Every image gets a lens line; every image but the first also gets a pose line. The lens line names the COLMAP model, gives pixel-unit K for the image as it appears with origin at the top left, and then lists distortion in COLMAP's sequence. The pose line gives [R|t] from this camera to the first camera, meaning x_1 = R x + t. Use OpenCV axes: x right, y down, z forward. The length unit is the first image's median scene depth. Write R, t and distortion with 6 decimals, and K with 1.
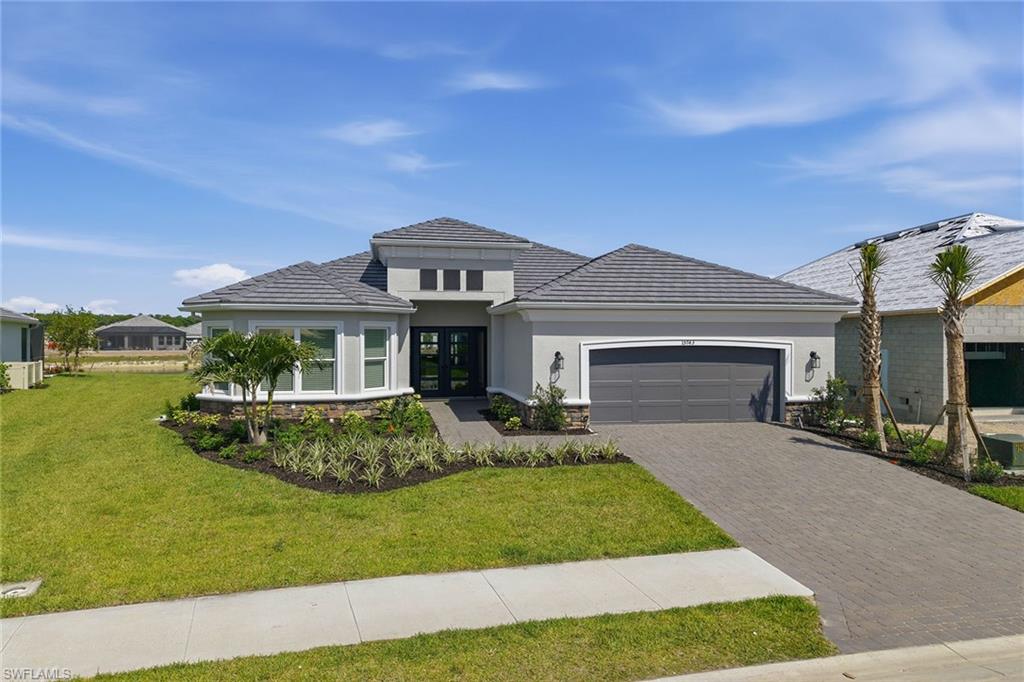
lens RADIAL K [[682.6, 0, 512.1], [0, 682.6, 323.4], [0, 0, 1]] dist [0.008676, -0.002046]
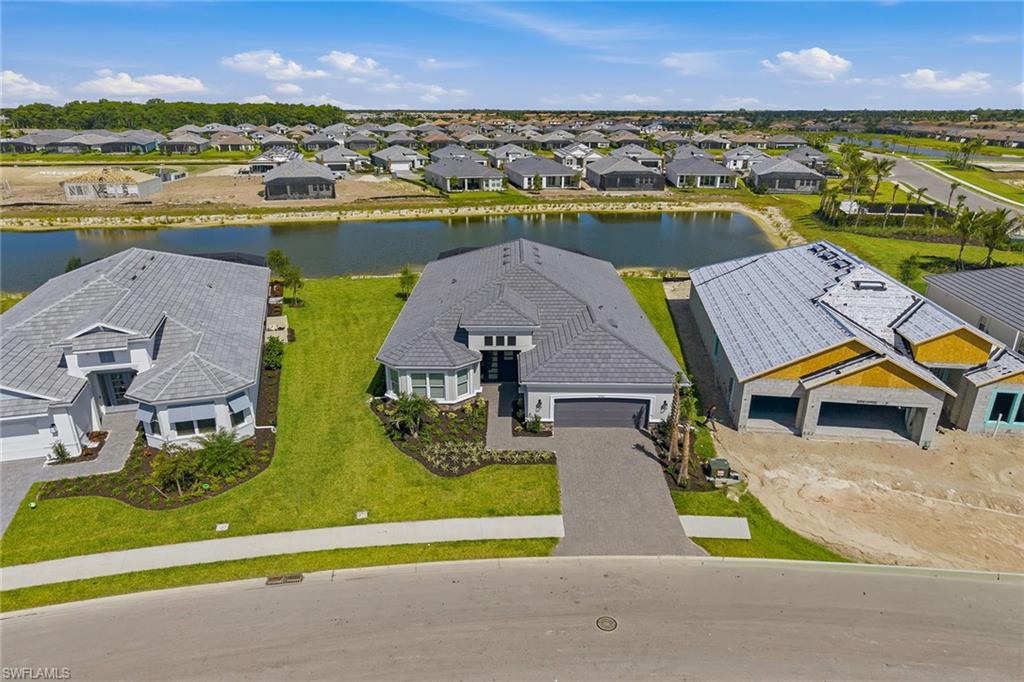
lens RADIAL K [[682.6, 0, 512.1], [0, 682.6, 323.4], [0, 0, 1]] dist [0.008676, -0.002046]
pose [[0.983698, 0.055667, -0.170995, 0.353671], [-0.001899, 0.954043, 0.299663, -0.881811], [0.179818, -0.294453, 0.938596, -1.063214]]
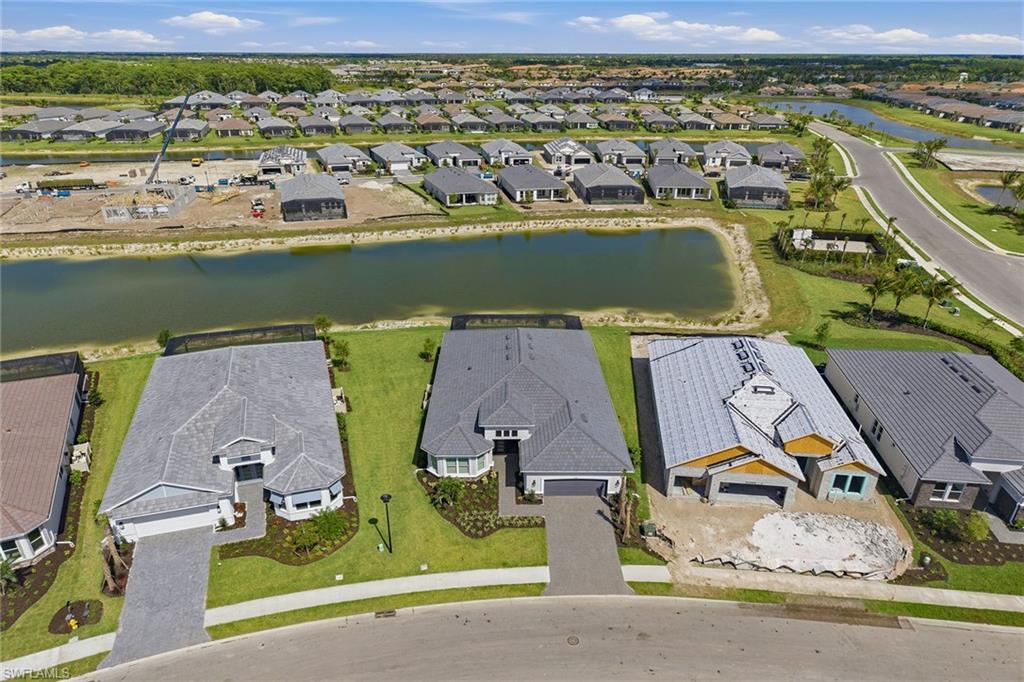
lens RADIAL K [[670.2, 0, 512.0], [0, 670.2, 341.0], [0, 0, 1]] dist [0.006578, 0.003048]
pose [[0.986157, 0.065360, -0.152391, 0.424486], [-0.002553, 0.924912, 0.380173, -1.869719], [0.165796, -0.374521, 0.912275, -1.794089]]
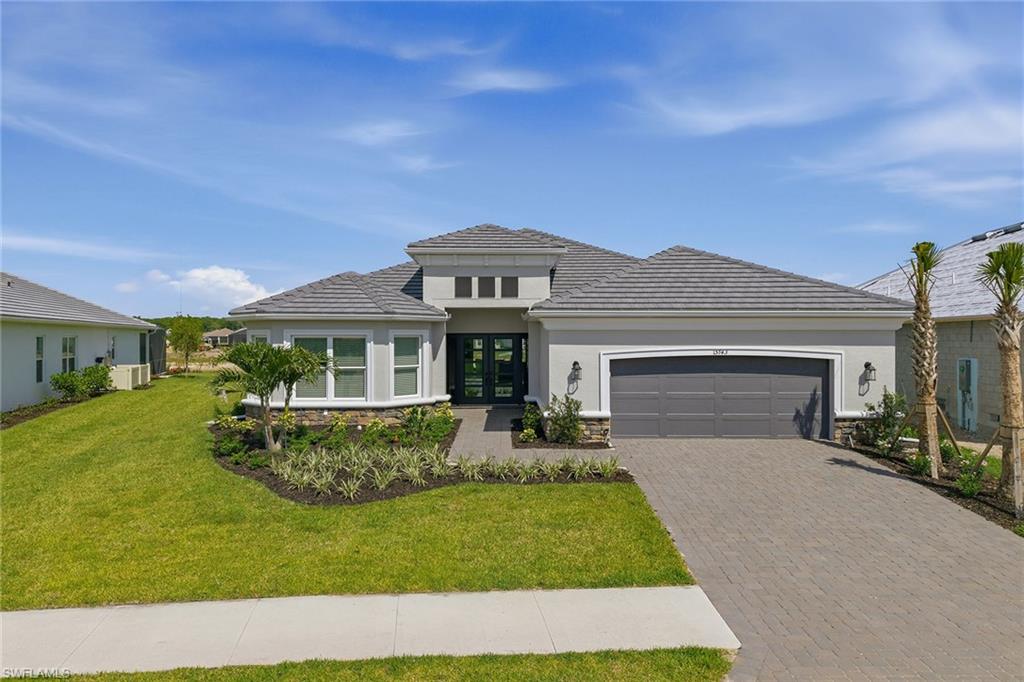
lens RADIAL K [[682.6, 0, 512.1], [0, 682.6, 323.4], [0, 0, 1]] dist [0.008676, -0.002046]
pose [[0.985038, -0.004376, -0.172284, 0.146940], [0.004220, 0.999990, -0.001274, -0.011758], [0.172288, 0.000528, 0.985046, 0.036386]]
